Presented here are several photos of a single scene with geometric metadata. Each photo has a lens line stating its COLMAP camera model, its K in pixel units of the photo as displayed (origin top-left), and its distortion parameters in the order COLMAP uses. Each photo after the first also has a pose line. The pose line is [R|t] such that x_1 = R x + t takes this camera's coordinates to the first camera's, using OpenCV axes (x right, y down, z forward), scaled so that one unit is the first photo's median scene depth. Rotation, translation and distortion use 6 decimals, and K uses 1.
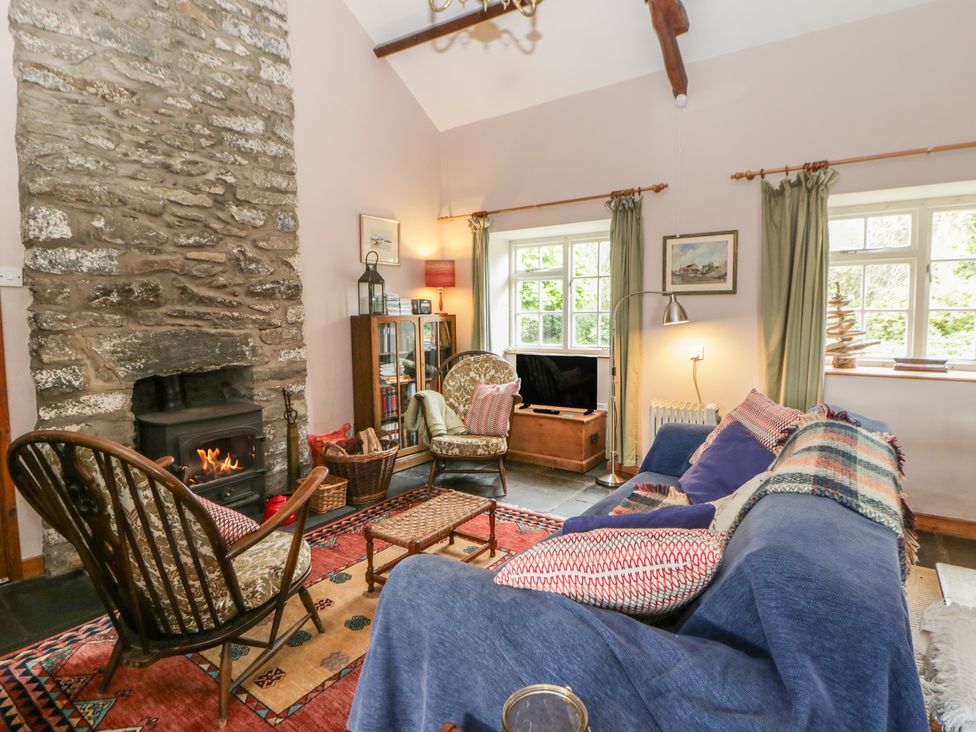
lens RADIAL K [[508.2, 0, 511.3], [0, 508.2, 349.2], [0, 0, 1]] dist [-0.000818, -0.012912]
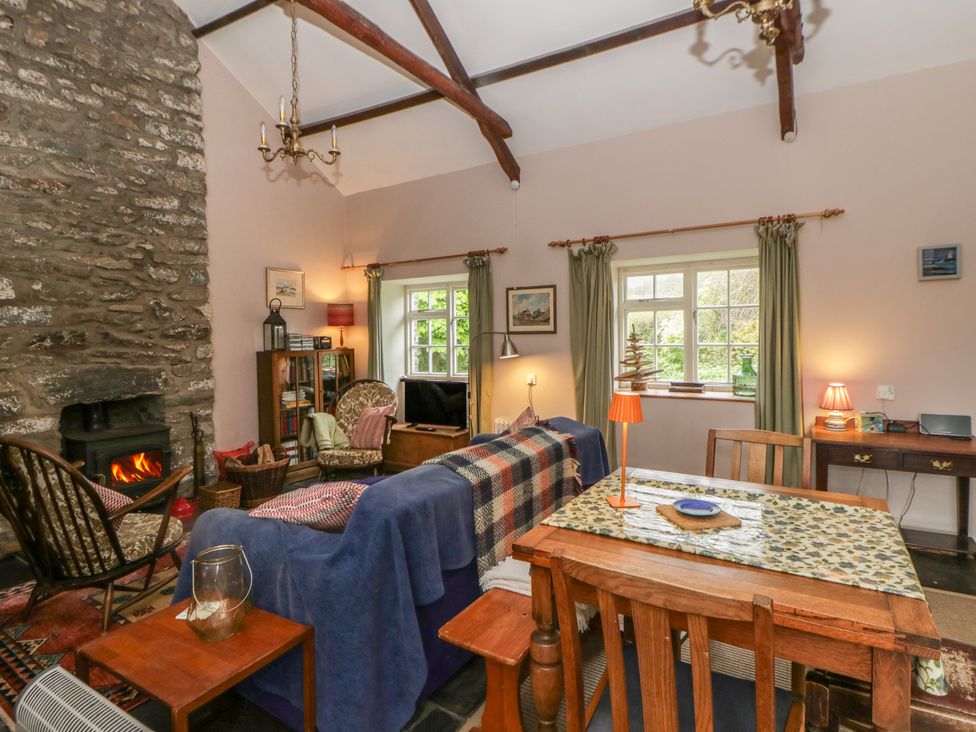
lens RADIAL K [[505.4, 0, 510.3], [0, 505.4, 345.6], [0, 0, 1]] dist [-0.001974, -0.011976]
pose [[0.998124, -0.006935, 0.060825, 0.269739], [0.010214, 0.998502, -0.053756, -0.011961], [-0.060361, 0.054276, 0.996700, -0.294187]]
